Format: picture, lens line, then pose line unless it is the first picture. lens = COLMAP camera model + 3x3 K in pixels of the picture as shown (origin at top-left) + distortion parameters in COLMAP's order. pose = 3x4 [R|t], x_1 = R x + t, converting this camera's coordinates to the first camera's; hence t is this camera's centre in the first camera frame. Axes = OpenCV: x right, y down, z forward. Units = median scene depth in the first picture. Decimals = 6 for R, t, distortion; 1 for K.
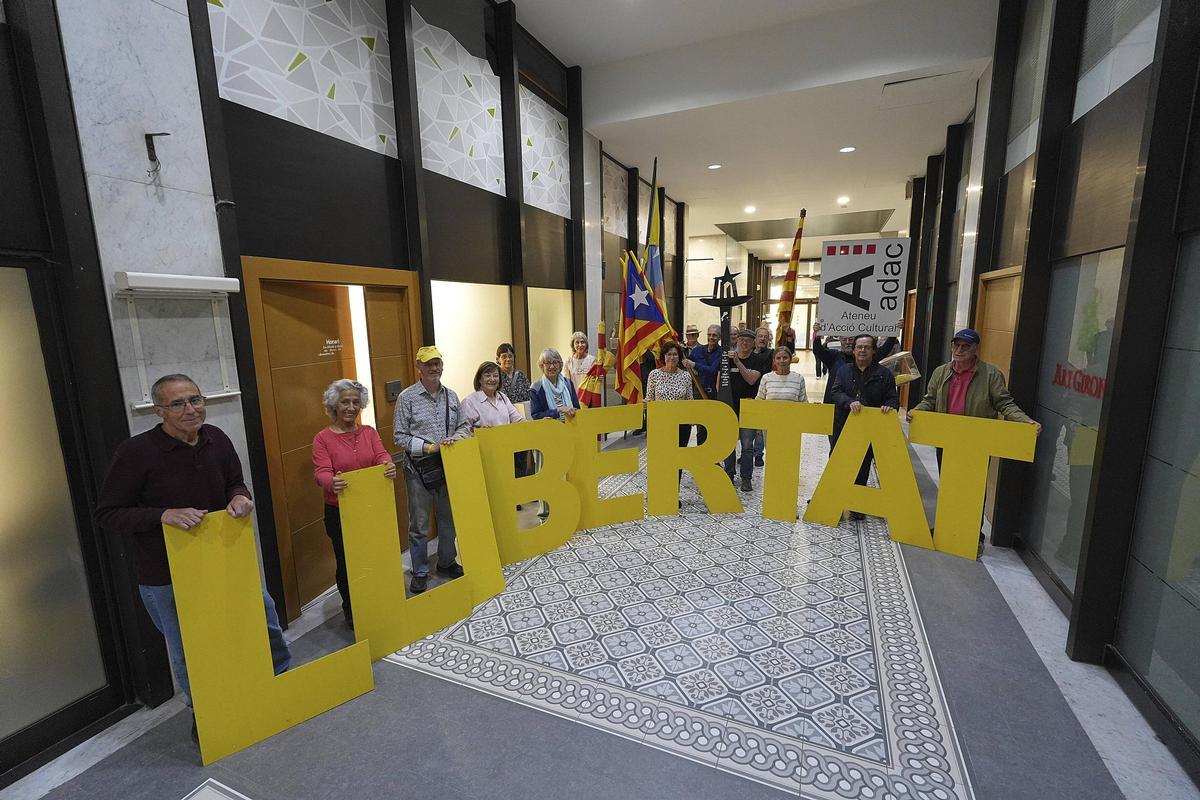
lens RADIAL K [[529.0, 0, 600.2], [0, 529.0, 398.7], [0, 0, 1]] dist [0.002463, -0.000061]
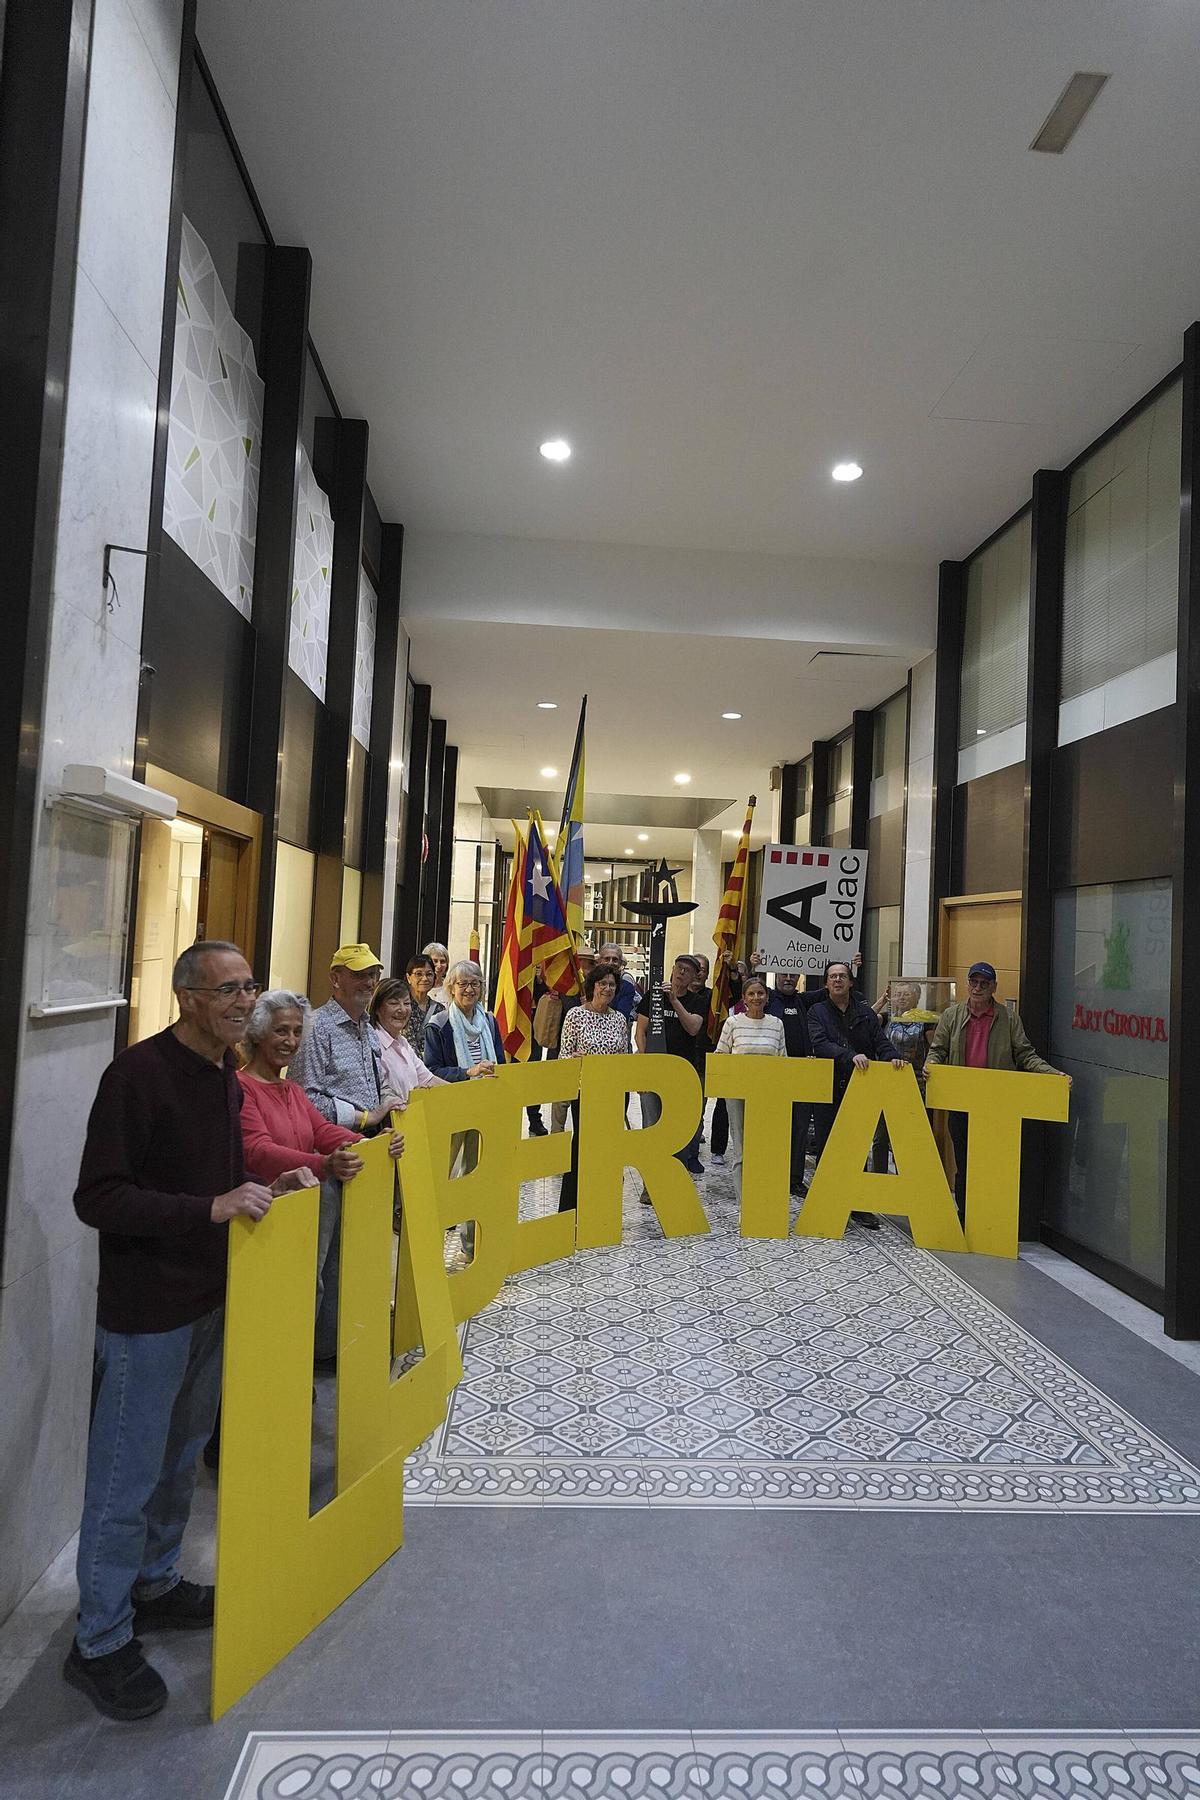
lens RADIAL K [[989.0, 0, 607.4], [0, 989.0, 894.5], [0, 0, 1]] dist [-0.005999, 0.000232]
pose [[0.887885, 0.080775, 0.452920, -0.460012], [0.013893, 0.979310, -0.201888, 0.058777], [-0.459856, 0.185546, 0.868392, -0.068742]]
